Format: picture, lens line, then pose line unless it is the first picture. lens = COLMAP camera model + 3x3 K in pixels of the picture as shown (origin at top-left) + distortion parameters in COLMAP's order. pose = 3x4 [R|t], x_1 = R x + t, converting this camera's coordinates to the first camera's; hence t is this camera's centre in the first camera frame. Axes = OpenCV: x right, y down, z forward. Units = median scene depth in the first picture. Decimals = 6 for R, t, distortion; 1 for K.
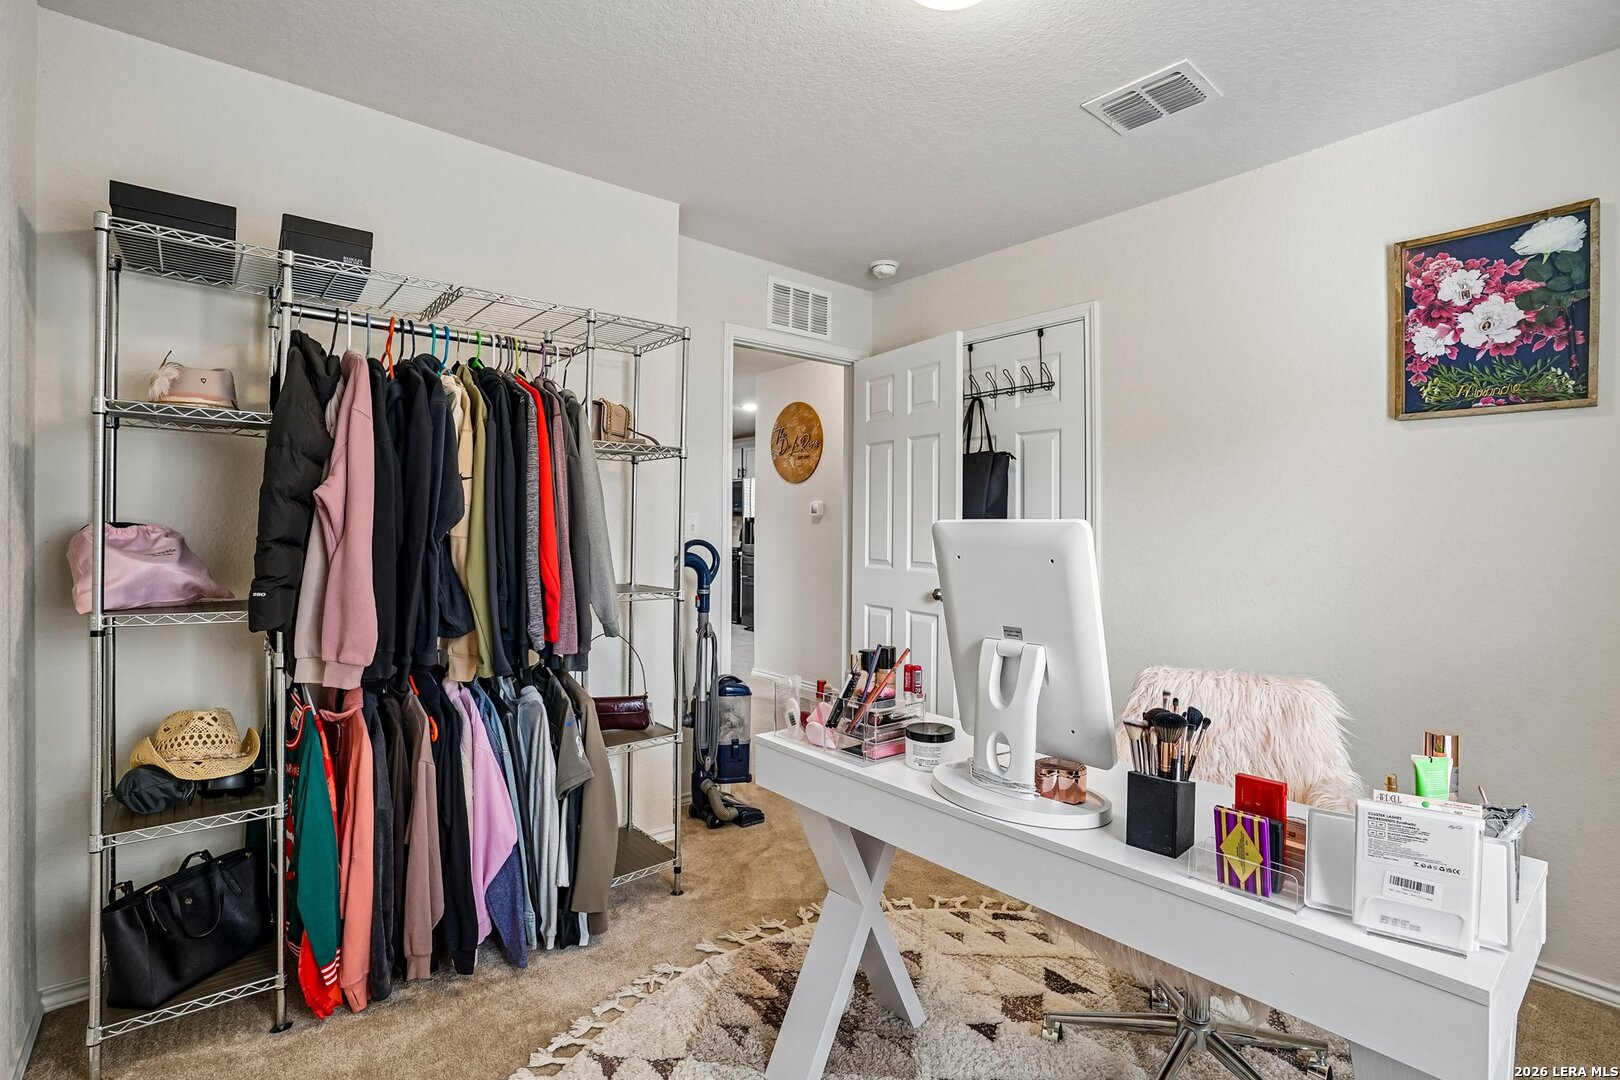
lens RADIAL K [[766.5, 0, 810.0], [0, 766.5, 540.0], [0, 0, 1]] dist [-0.001584, -0.000105]
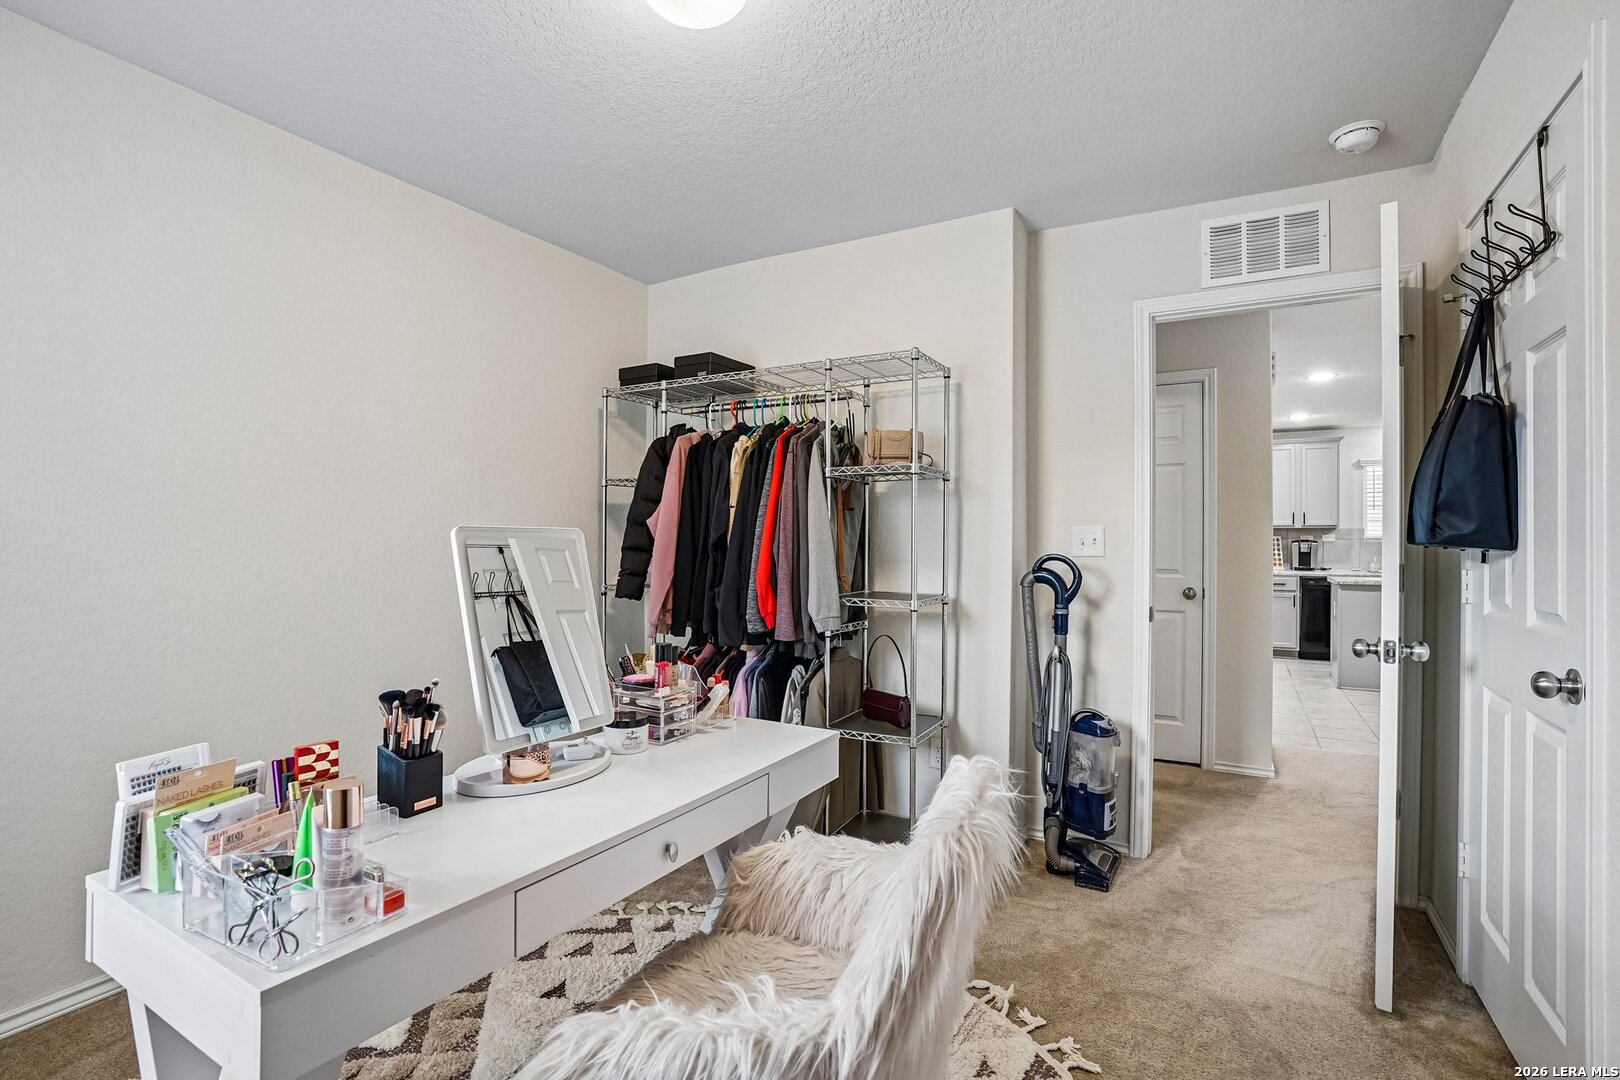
lens RADIAL K [[766.5, 0, 810.0], [0, 766.5, 540.0], [0, 0, 1]] dist [-0.001584, -0.000105]
pose [[0.361328, -0.005196, -0.932424, 0.601824], [-0.015039, 0.999822, -0.011399, -0.002911], [0.932318, 0.018142, 0.361185, 0.389540]]
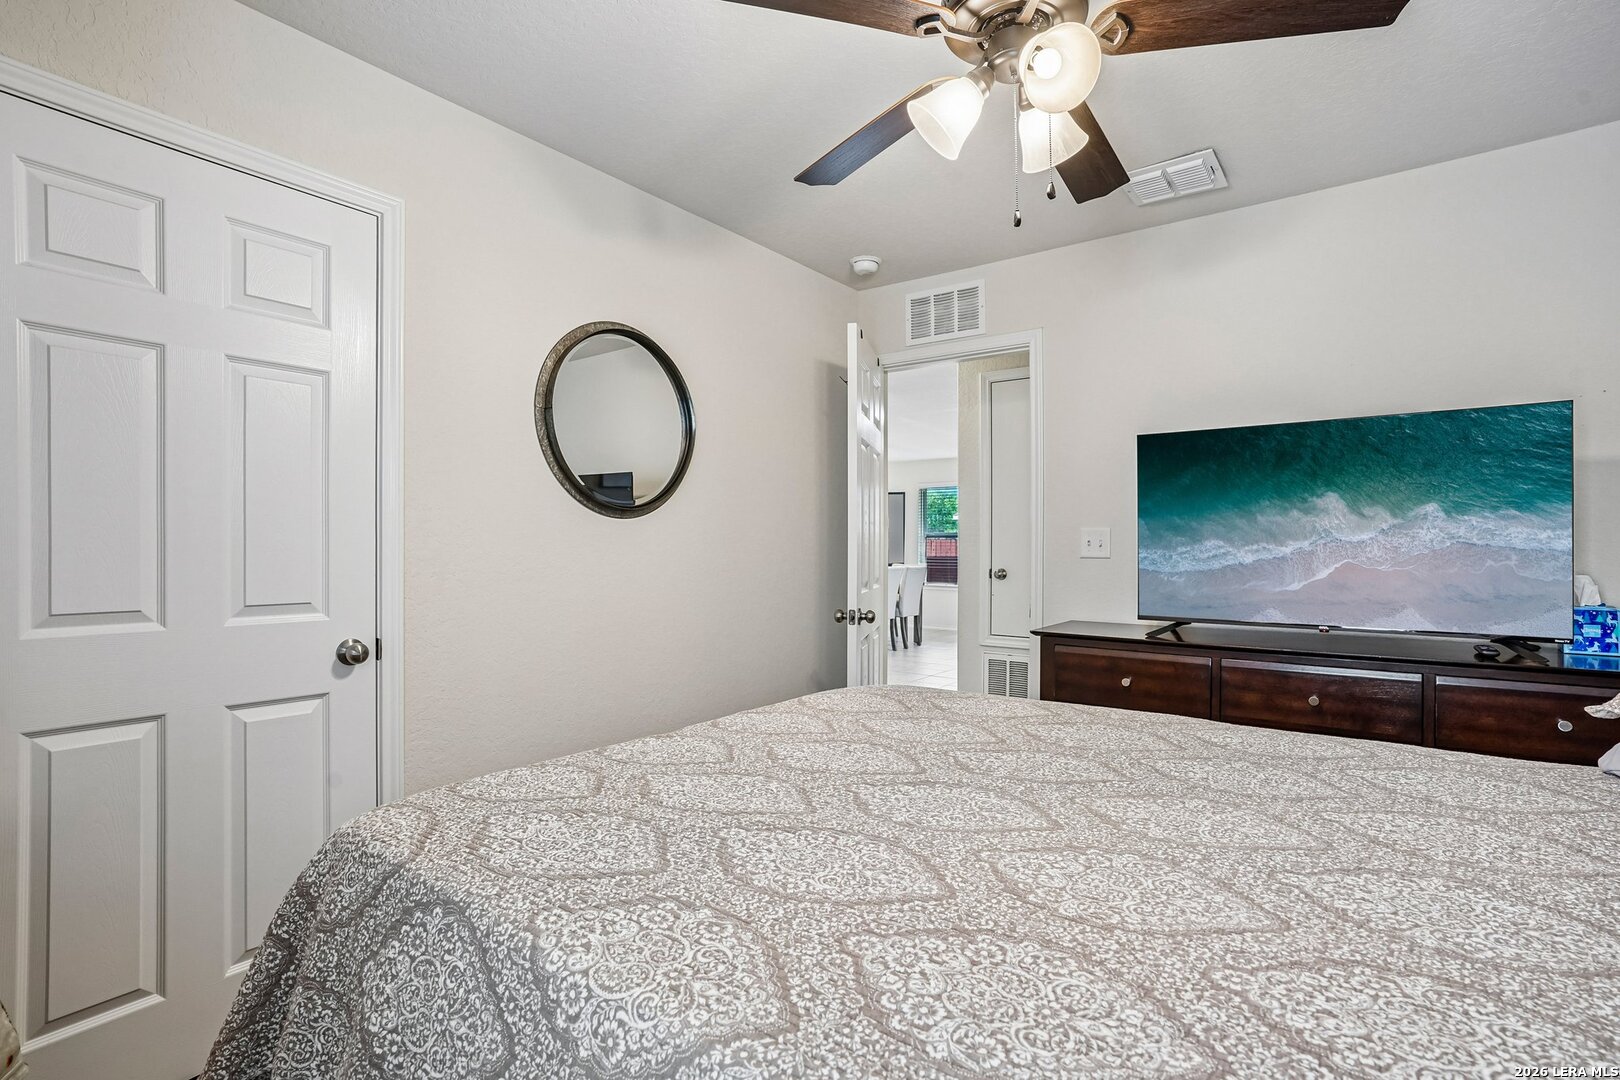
lens RADIAL K [[770.6, 0, 813.5], [0, 770.6, 551.4], [0, 0, 1]] dist [-0.030424, 0.000326]
pose [[0.248046, -0.001041, -0.968748, 1.007792], [-0.011576, 0.999925, -0.004038, -0.002423], [0.968679, 0.012216, 0.248015, 0.717428]]
